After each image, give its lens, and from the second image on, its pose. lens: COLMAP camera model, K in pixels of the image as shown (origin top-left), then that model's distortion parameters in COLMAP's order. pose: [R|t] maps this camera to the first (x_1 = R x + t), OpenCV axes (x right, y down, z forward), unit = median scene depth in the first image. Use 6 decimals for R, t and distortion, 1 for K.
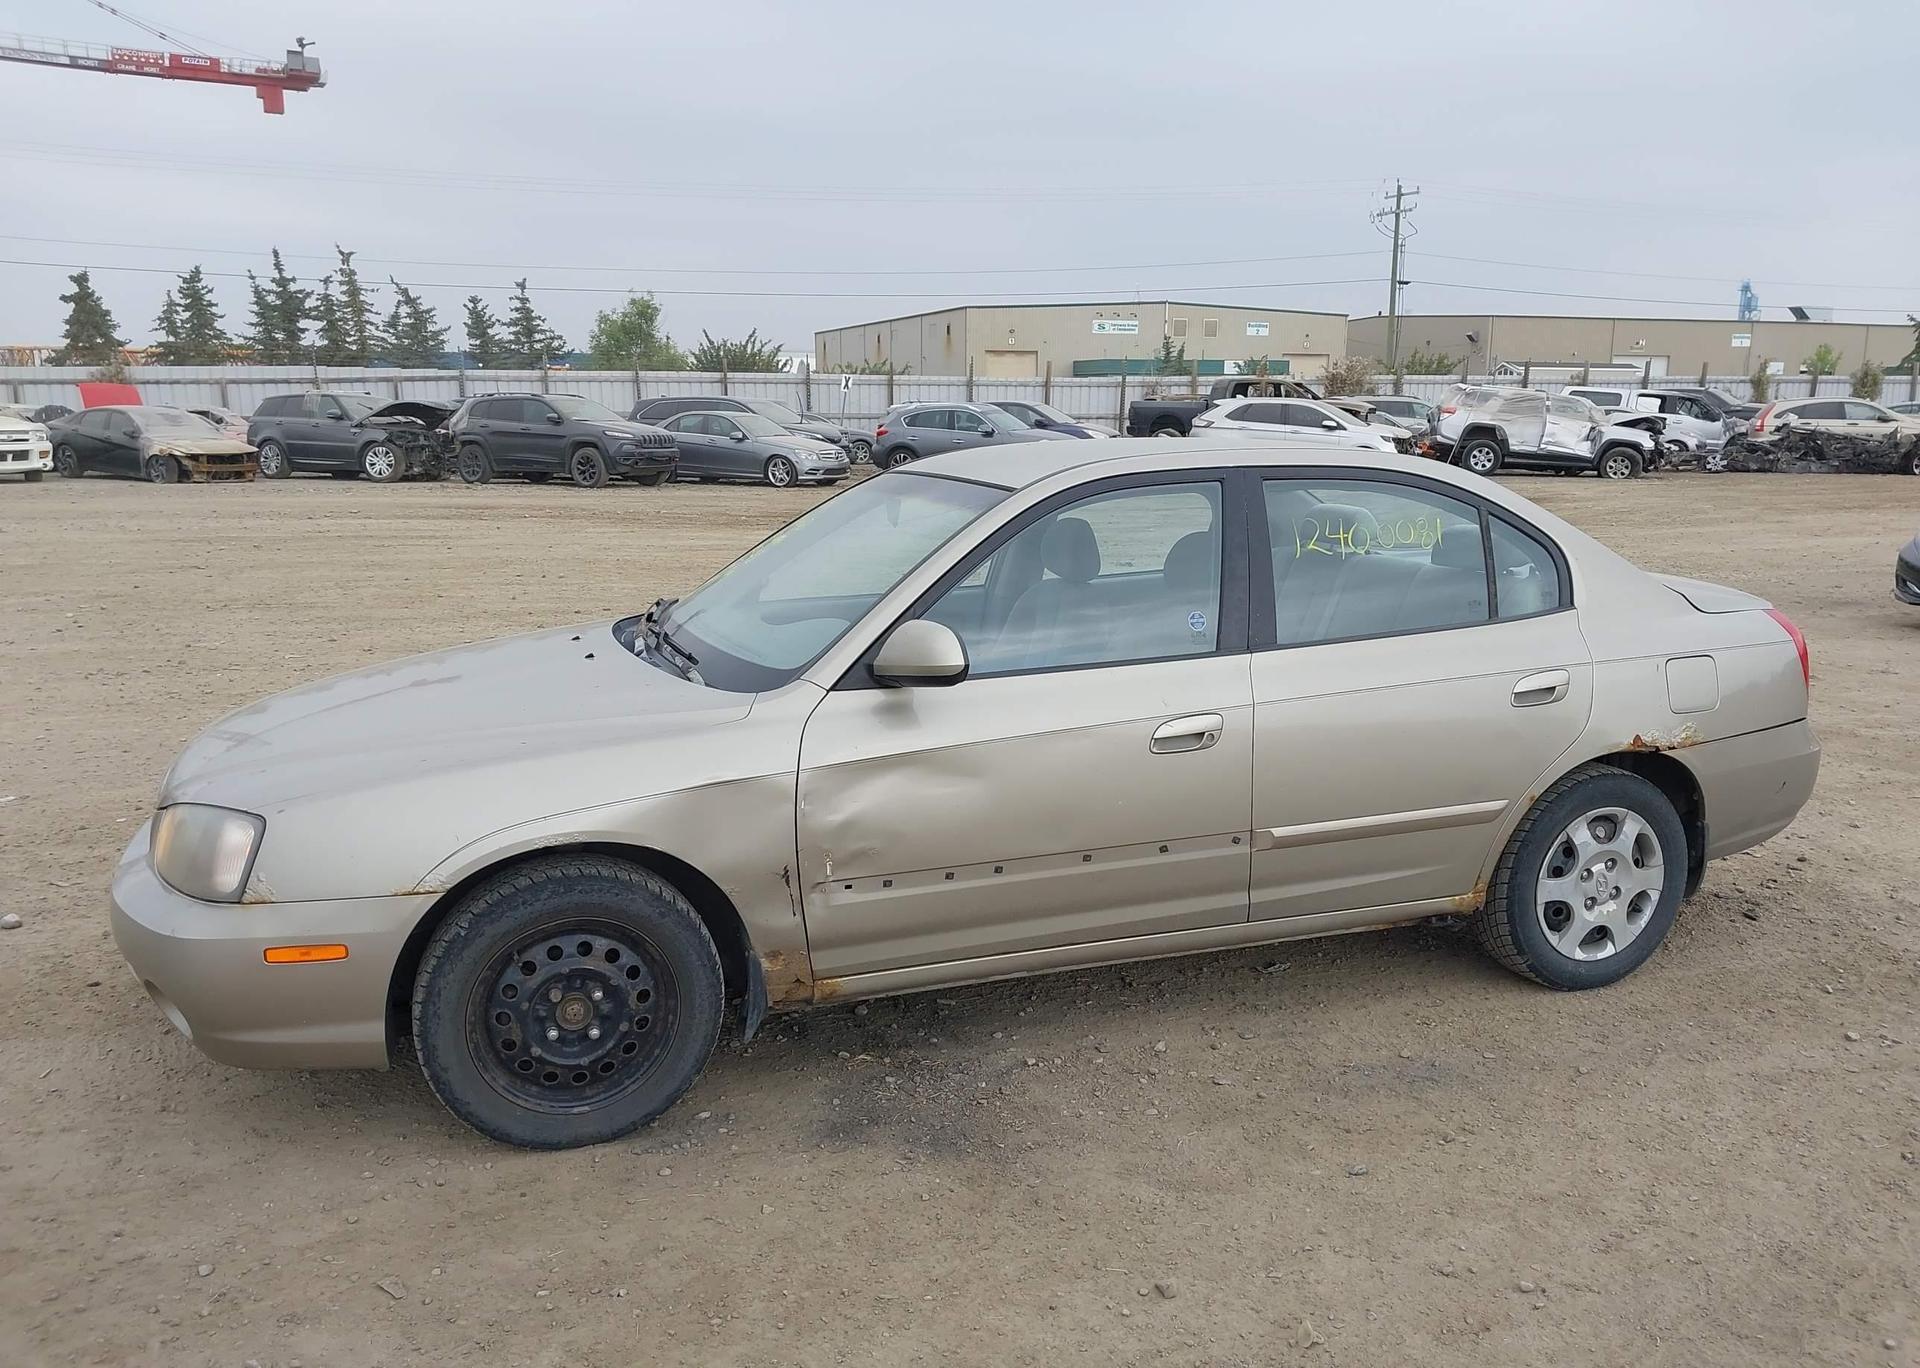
lens RADIAL K [[1520.2, 0, 964.4], [0, 1520.2, 724.3], [0, 0, 1]] dist [0.045561, -0.069657]
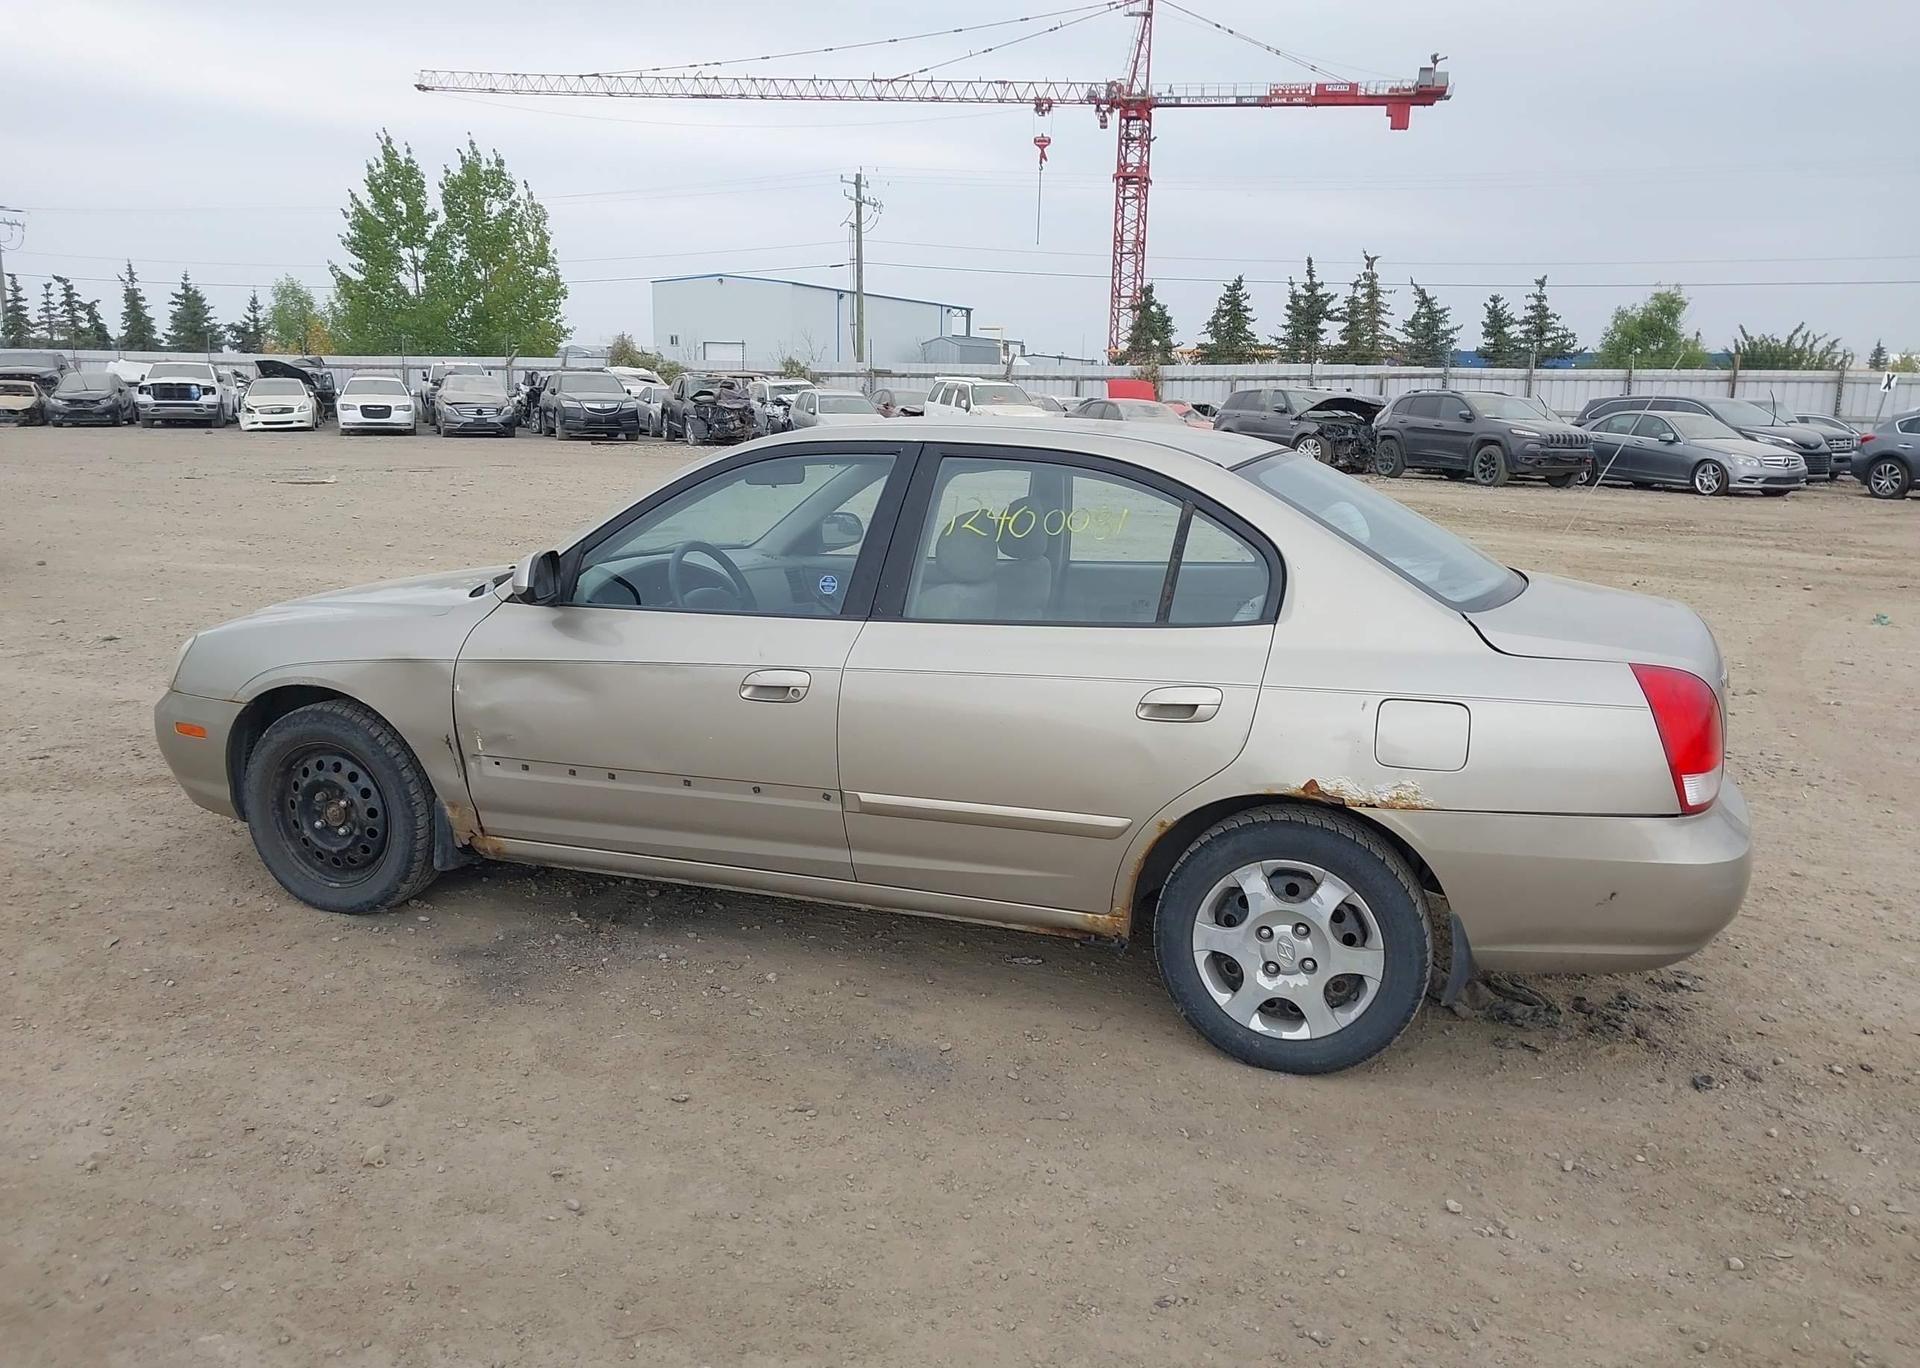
lens RADIAL K [[1521.4, 0, 971.0], [0, 1521.4, 707.8], [0, 0, 1]] dist [0.007385, -0.001919]
pose [[0.765402, 0.144699, -0.627075, 0.137963], [-0.151022, 0.987571, 0.043548, -0.006756], [0.625582, 0.061370, 0.777741, 0.038860]]
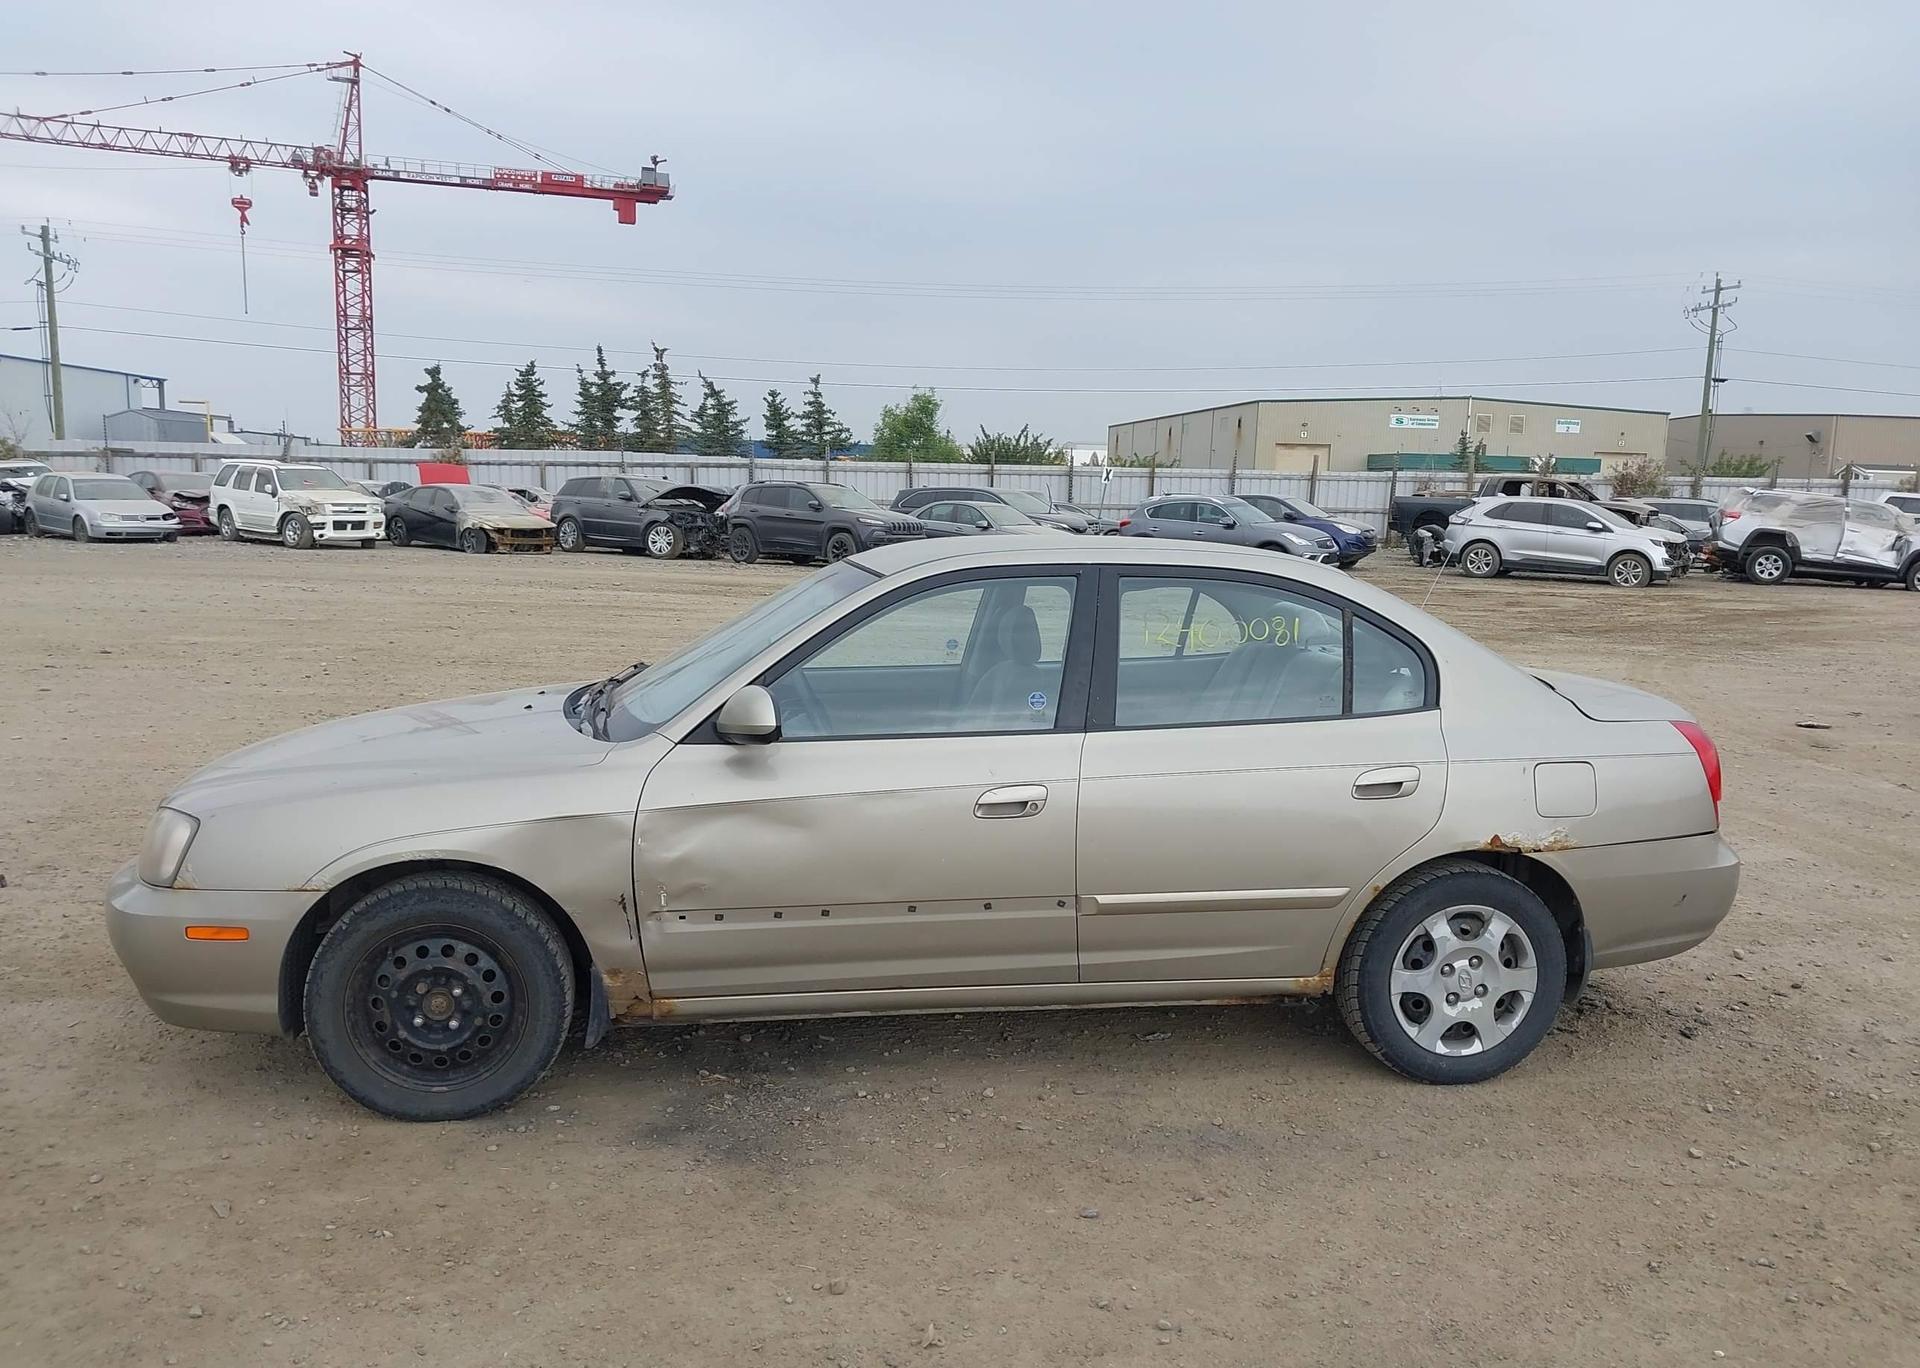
lens RADIAL K [[1520.8, 0, 963.2], [0, 1520.8, 707.5], [0, 0, 1]] dist [0.042609, -0.054393]
pose [[0.979786, 0.047568, -0.194311, 0.048399], [-0.060605, 0.996253, -0.061705, 0.001123], [0.190647, 0.072234, 0.978997, -0.012749]]
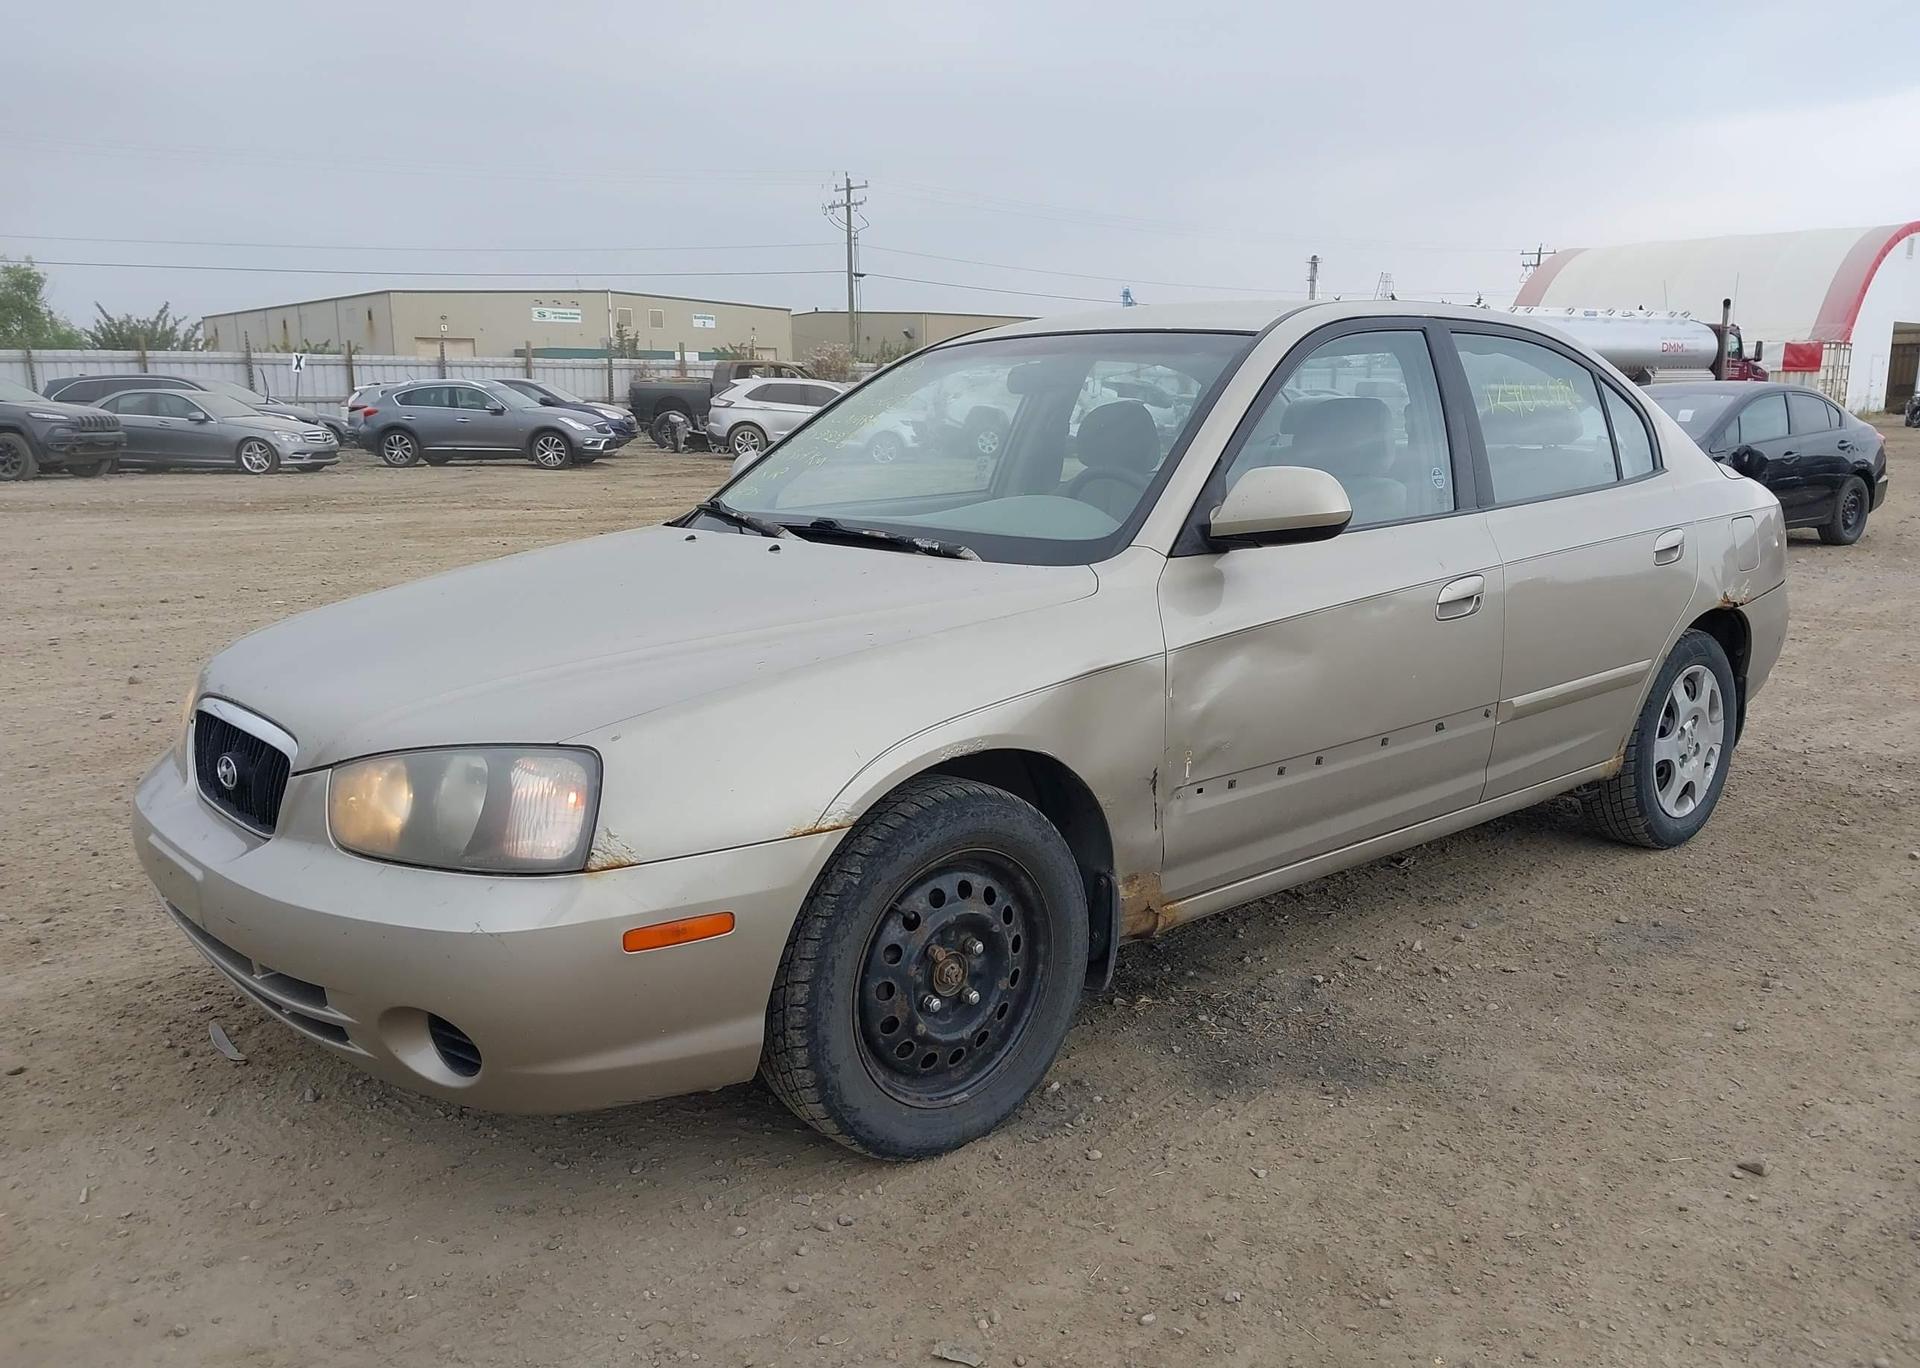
lens RADIAL K [[1523.3, 0, 967.9], [0, 1523.3, 713.4], [0, 0, 1]] dist [0.102851, -0.157381]
pose [[0.932681, -0.079009, 0.351943, -0.069083], [0.081638, 0.996635, 0.007391, 0.006780], [-0.351342, 0.021838, 0.935992, 0.034799]]
